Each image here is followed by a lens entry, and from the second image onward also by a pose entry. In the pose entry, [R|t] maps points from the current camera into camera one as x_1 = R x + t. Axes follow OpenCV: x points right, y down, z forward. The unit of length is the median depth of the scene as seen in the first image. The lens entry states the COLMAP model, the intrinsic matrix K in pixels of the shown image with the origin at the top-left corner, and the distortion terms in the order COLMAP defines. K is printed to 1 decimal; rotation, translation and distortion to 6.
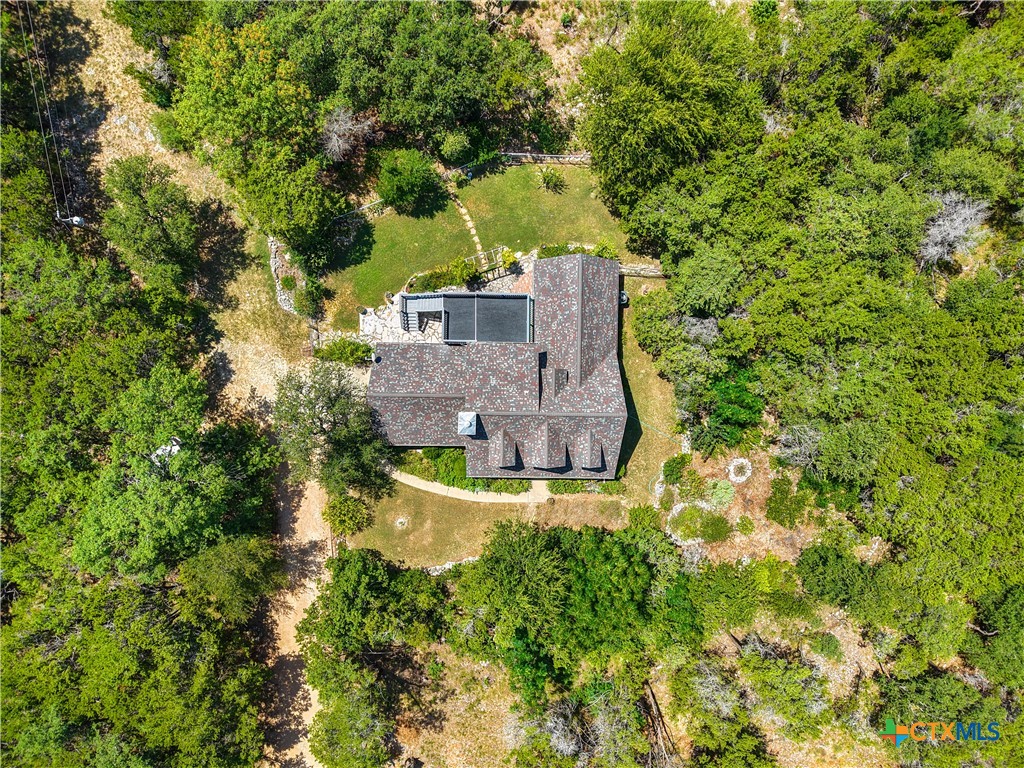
lens RADIAL K [[689.6, 0, 506.5], [0, 689.6, 383.8], [0, 0, 1]] dist [0.002529, -0.001763]
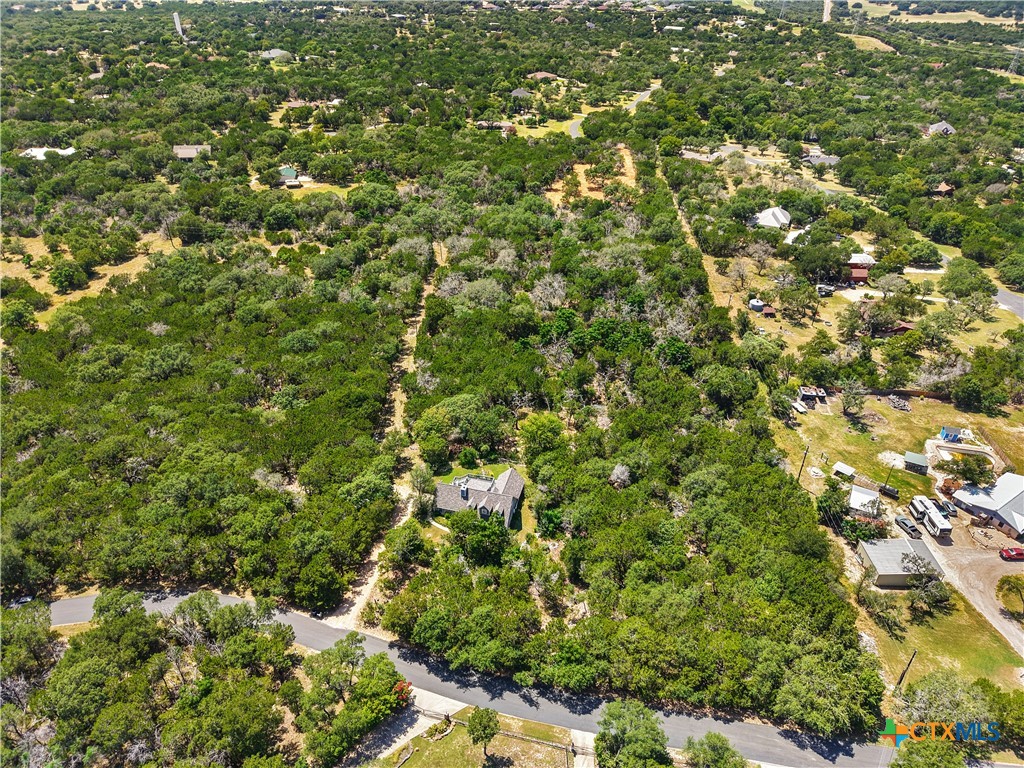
lens RADIAL K [[689.6, 0, 514.5], [0, 689.6, 381.3], [0, 0, 1]] dist [0.002529, -0.001763]
pose [[0.969169, 0.116925, -0.216887, 0.711474], [-0.246095, 0.502876, -0.828585, 2.107597], [0.012185, 0.856413, 0.516147, -0.956772]]
